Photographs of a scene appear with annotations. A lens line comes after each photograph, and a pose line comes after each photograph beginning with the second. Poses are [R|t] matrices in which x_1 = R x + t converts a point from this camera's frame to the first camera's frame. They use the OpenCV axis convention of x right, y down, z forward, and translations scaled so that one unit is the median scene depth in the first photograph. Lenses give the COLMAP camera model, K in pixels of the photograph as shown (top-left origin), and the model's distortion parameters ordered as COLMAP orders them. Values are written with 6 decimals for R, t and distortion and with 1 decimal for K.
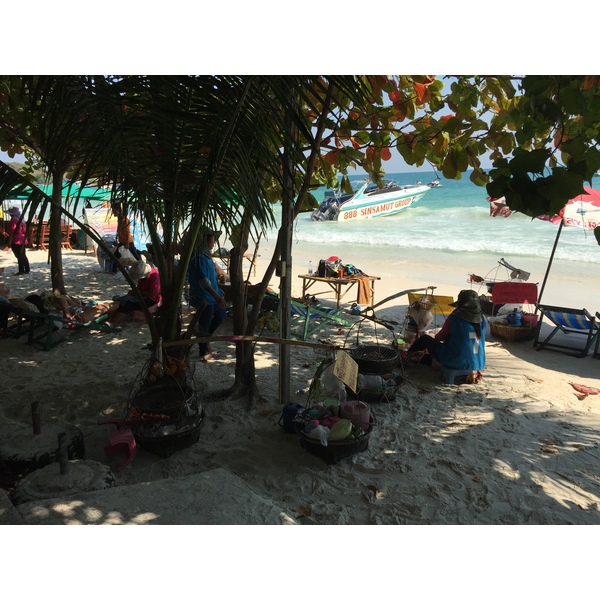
lens RADIAL K [[517.6, 0, 302.4], [0, 517.6, 299.5], [0, 0, 1]] dist [0.075474, -0.096743]
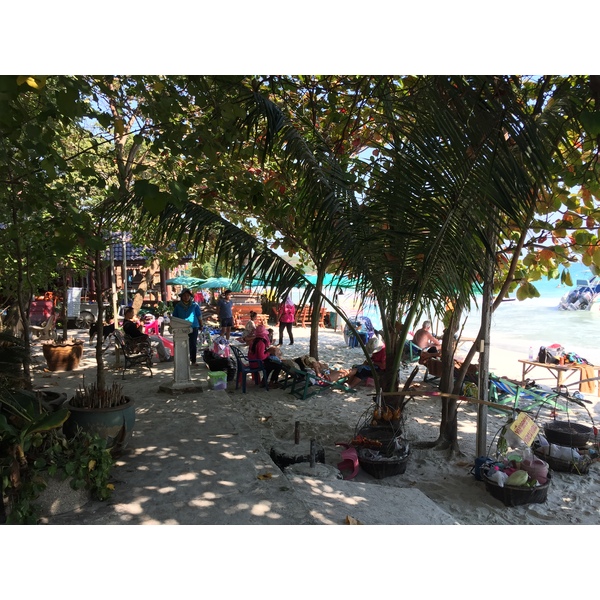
lens RADIAL K [[517.6, 0, 302.4], [0, 517.6, 299.5], [0, 0, 1]] dist [0.075474, -0.096743]
pose [[0.897708, 0.020638, -0.440108, 0.091556], [-0.092765, 0.985364, -0.143010, 0.036540], [0.430715, 0.169208, 0.886484, -0.225762]]
